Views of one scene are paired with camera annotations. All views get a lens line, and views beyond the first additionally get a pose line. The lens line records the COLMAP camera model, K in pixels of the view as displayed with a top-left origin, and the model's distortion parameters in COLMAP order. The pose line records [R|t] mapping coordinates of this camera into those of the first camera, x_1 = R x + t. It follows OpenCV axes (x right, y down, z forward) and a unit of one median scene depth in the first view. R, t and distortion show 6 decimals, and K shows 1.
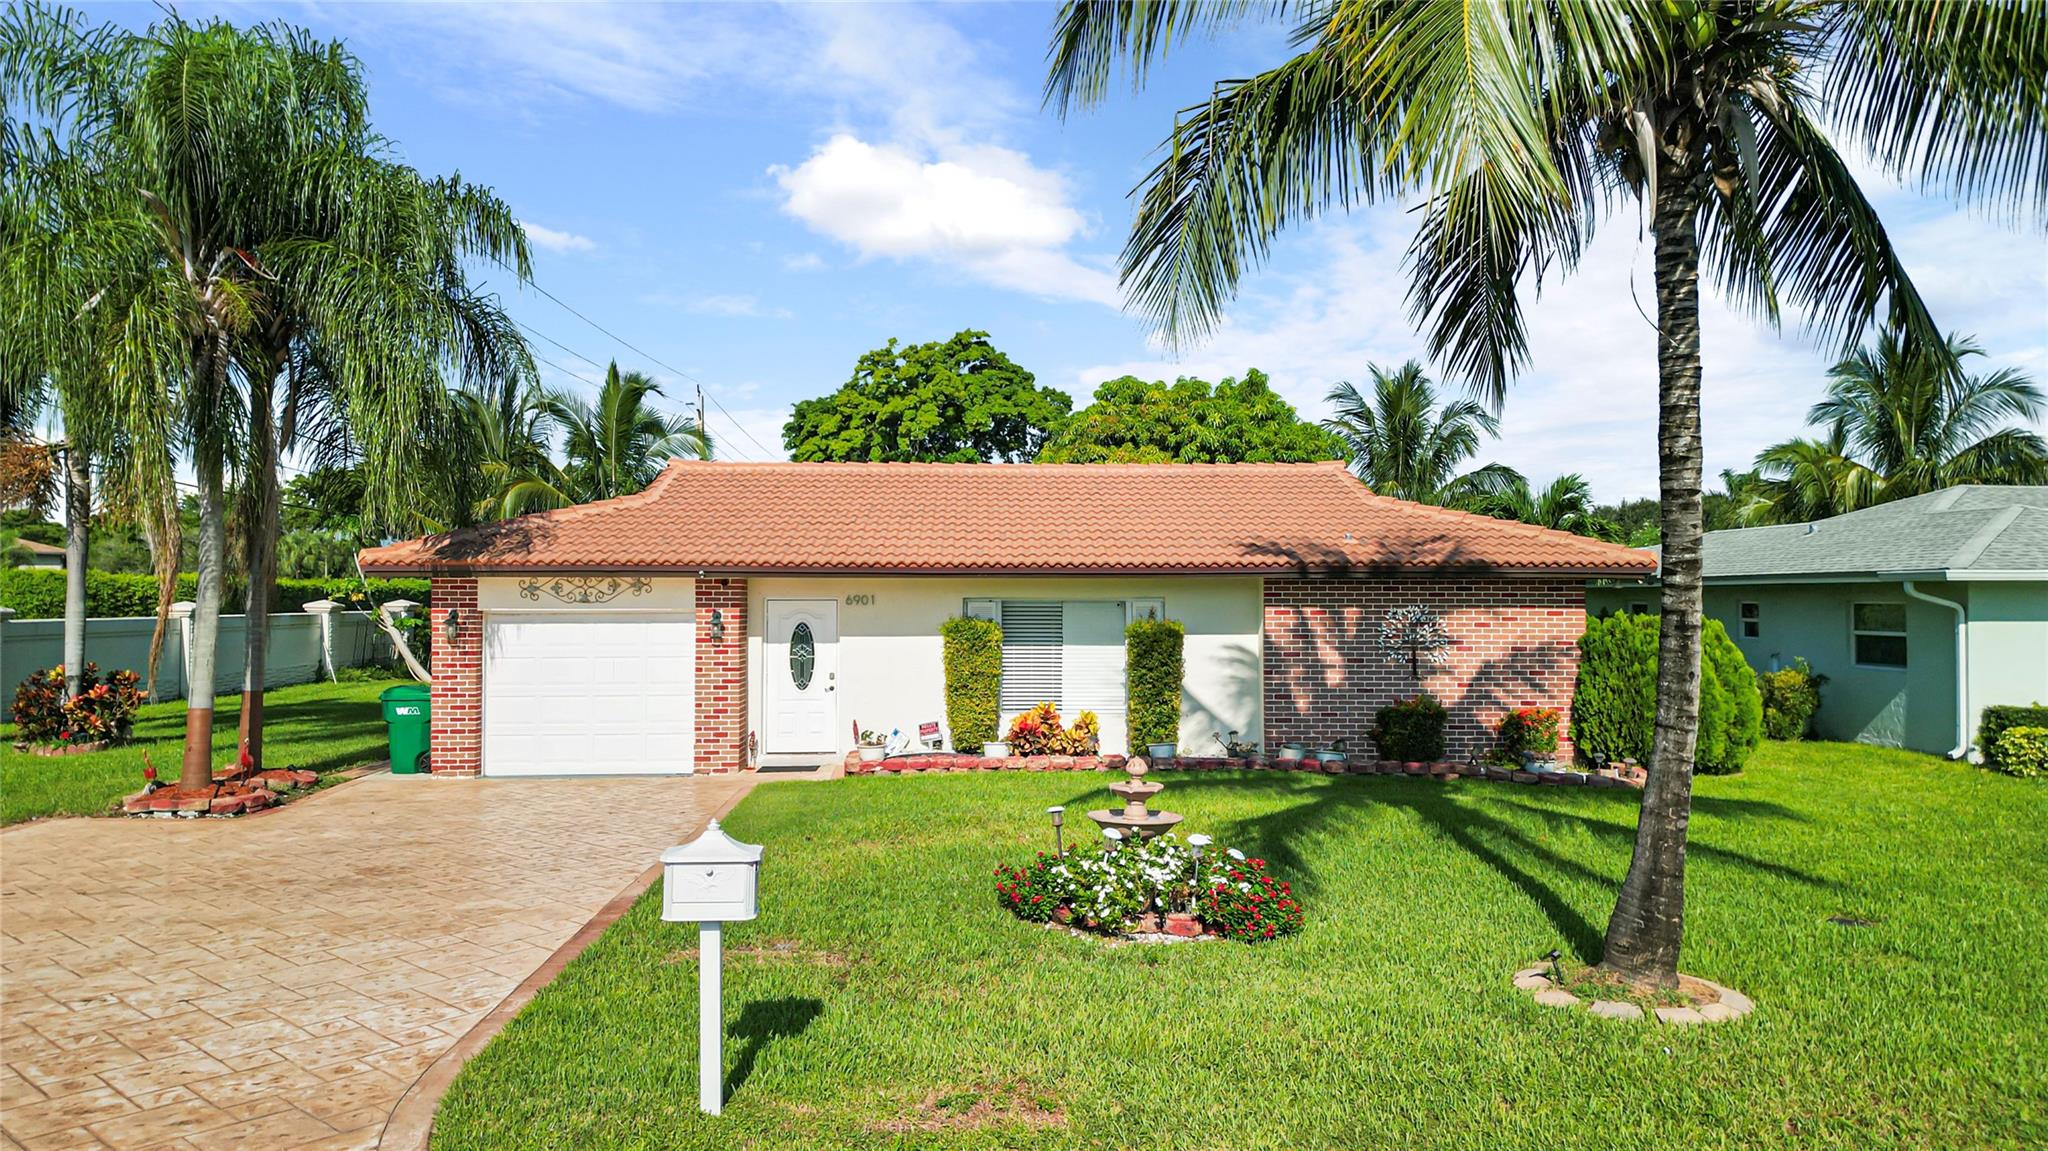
lens RADIAL K [[1438.6, 0, 1024.0], [0, 1438.6, 575.5], [0, 0, 1]] dist [0.100654, -0.121249]
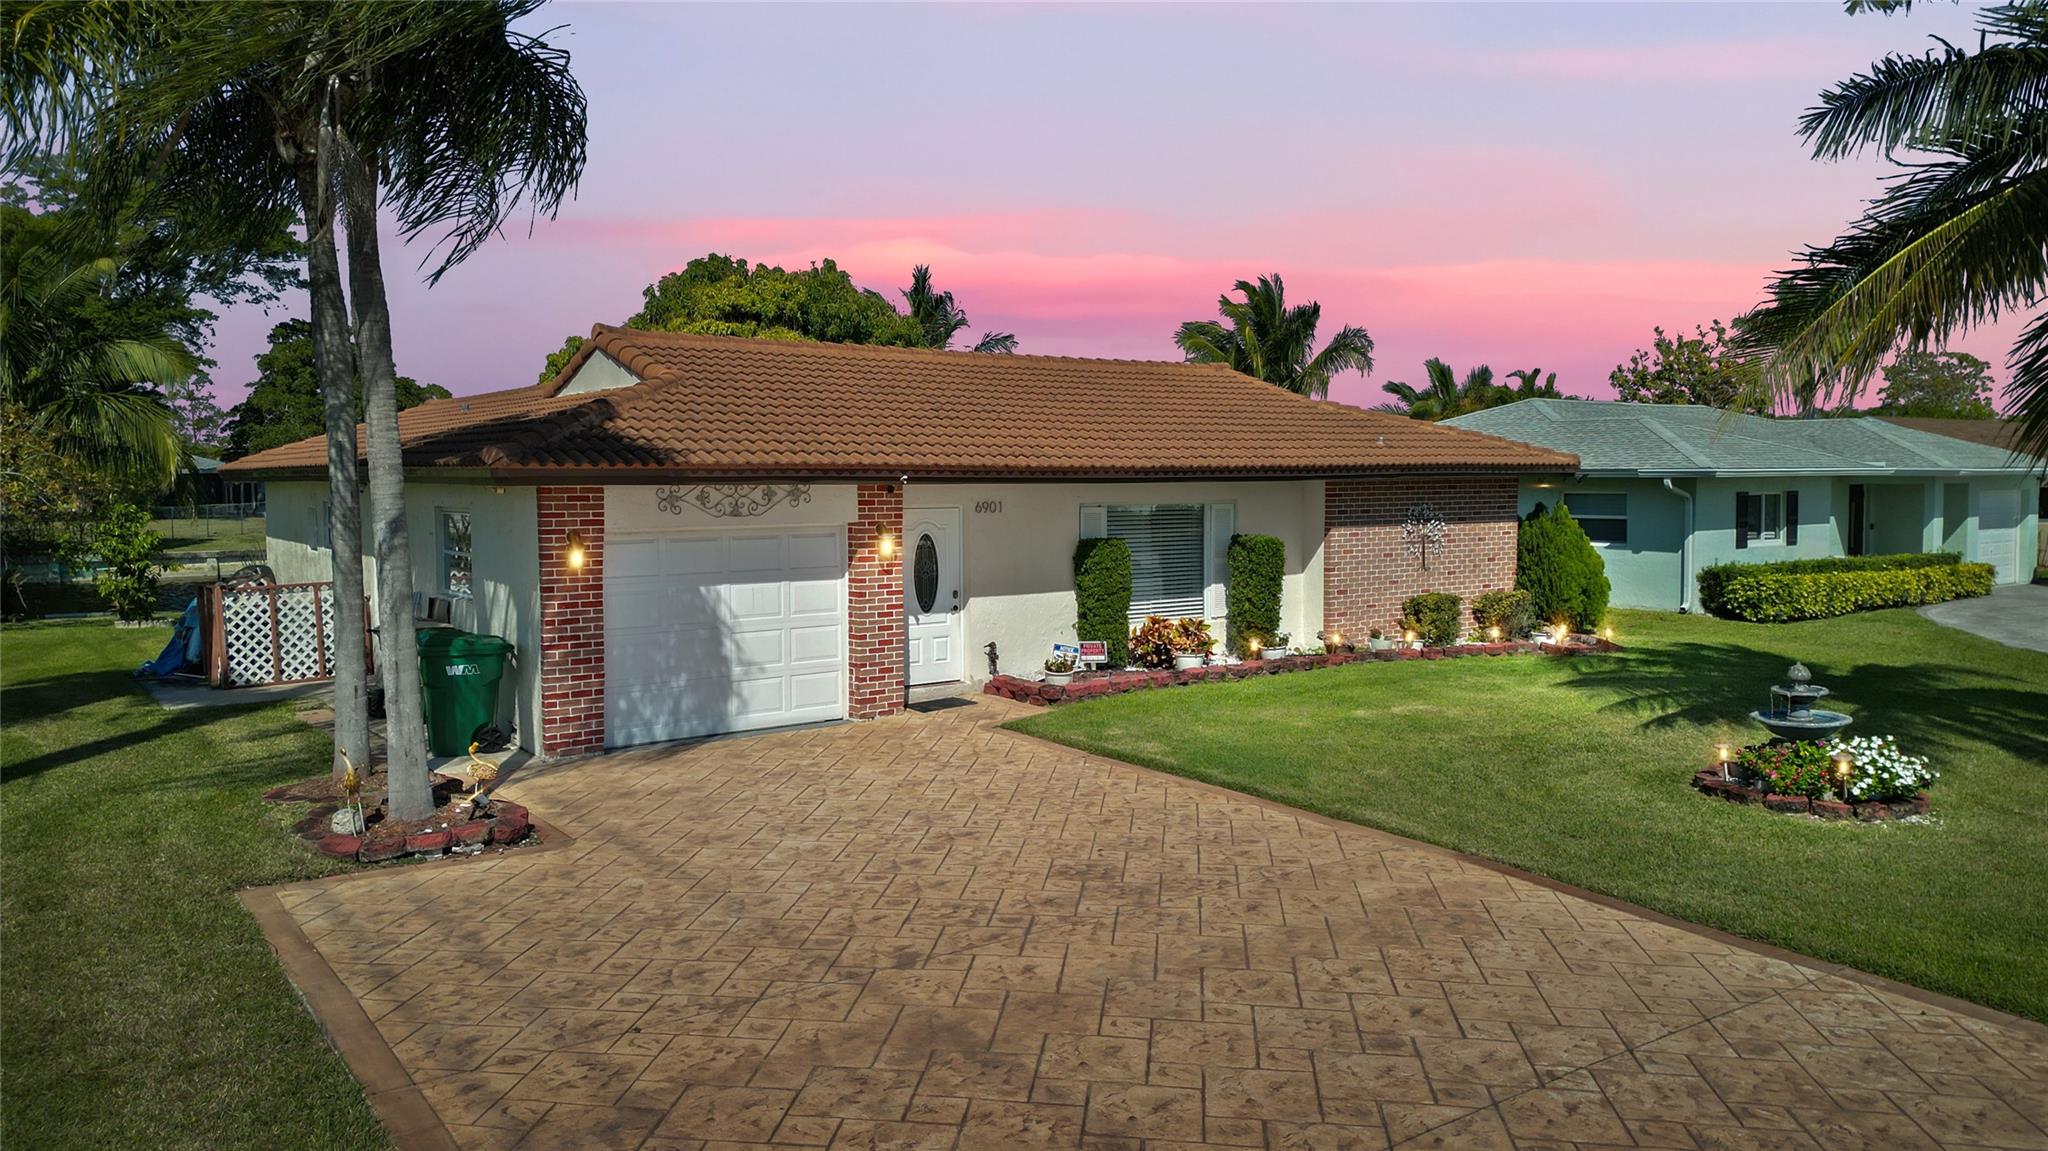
lens RADIAL K [[1438.6, 0, 1024.0], [0, 1438.6, 575.5], [0, 0, 1]] dist [0.100654, -0.121249]
pose [[0.826057, -0.042963, 0.561946, -0.612561], [-0.005712, 0.996401, 0.084575, -0.016328], [-0.563557, -0.073073, 0.822839, 0.269001]]
